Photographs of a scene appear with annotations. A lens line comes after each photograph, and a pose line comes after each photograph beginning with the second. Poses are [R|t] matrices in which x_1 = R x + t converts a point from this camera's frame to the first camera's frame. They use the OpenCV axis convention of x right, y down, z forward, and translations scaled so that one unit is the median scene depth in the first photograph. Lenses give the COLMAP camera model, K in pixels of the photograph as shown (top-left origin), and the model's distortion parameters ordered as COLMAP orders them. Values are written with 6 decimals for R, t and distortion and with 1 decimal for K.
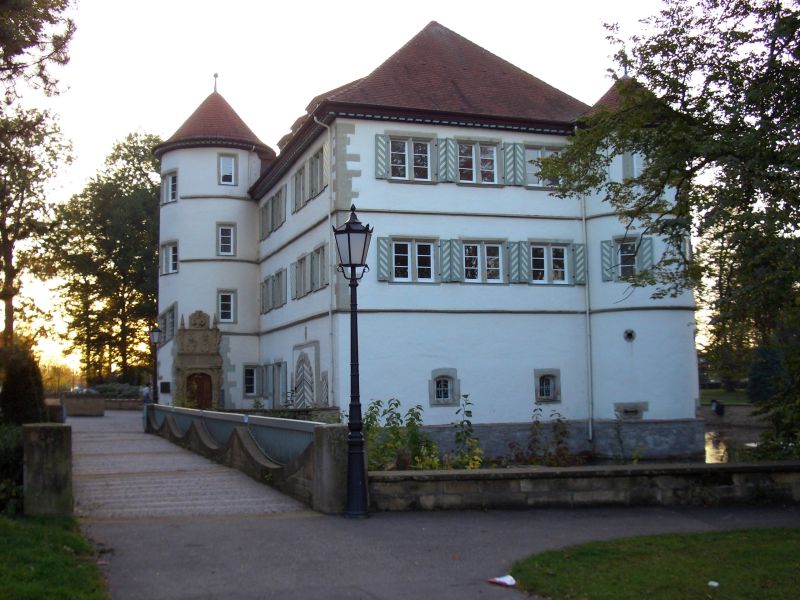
lens RADIAL K [[968.2, 0, 400.0], [0, 968.2, 300.0], [0, 0, 1]] dist [-0.160721, 0.232901]
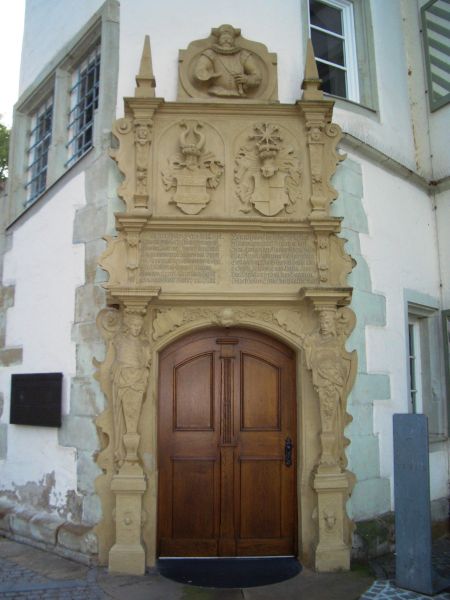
lens RADIAL K [[636.0, 0, 225.0], [0, 636.0, 300.0], [0, 0, 1]] dist [-0.199597, 0.173601]
pose [[0.995344, 0.028686, 0.092020, -0.249609], [-0.022846, 0.997694, -0.063908, 0.088886], [-0.093641, 0.061508, 0.993704, 0.988172]]
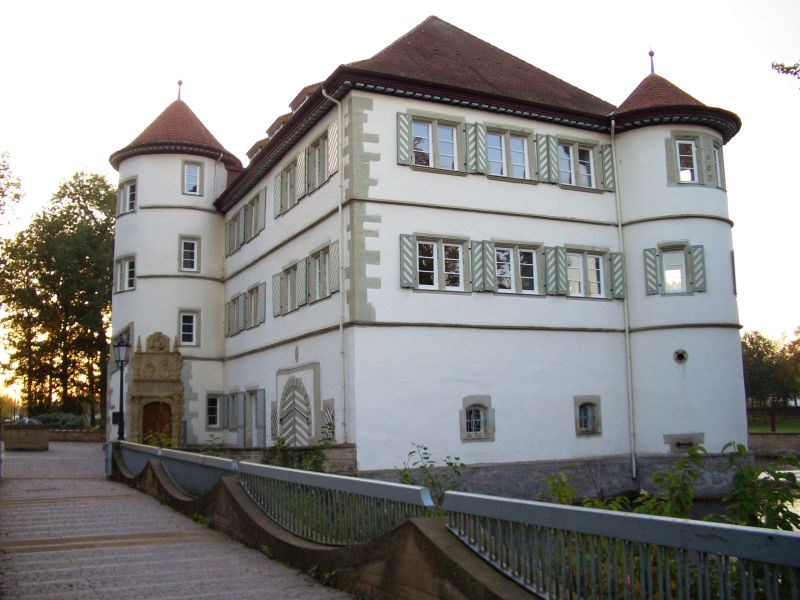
lens RADIAL K [[831.9, 0, 397.7], [0, 831.9, 294.7], [0, 0, 1]] dist [-0.192409, 0.141136]
pose [[0.993593, 0.013946, 0.112151, -0.083243], [-0.007406, 0.998259, -0.058518, 0.021832], [-0.112772, 0.057312, 0.991967, 0.246870]]
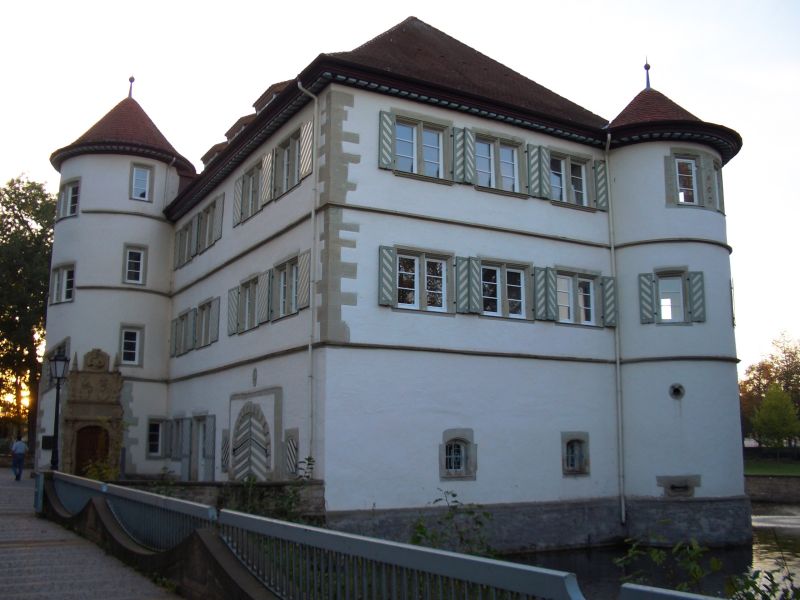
lens RADIAL K [[848.0, 0, 398.1], [0, 848.0, 301.3], [0, 0, 1]] dist [-0.199597, 0.173601]
pose [[0.982380, 0.051116, 0.179766, -0.098612], [-0.035964, 0.995597, -0.086560, 0.025455], [-0.183400, 0.078570, 0.979894, 0.301164]]
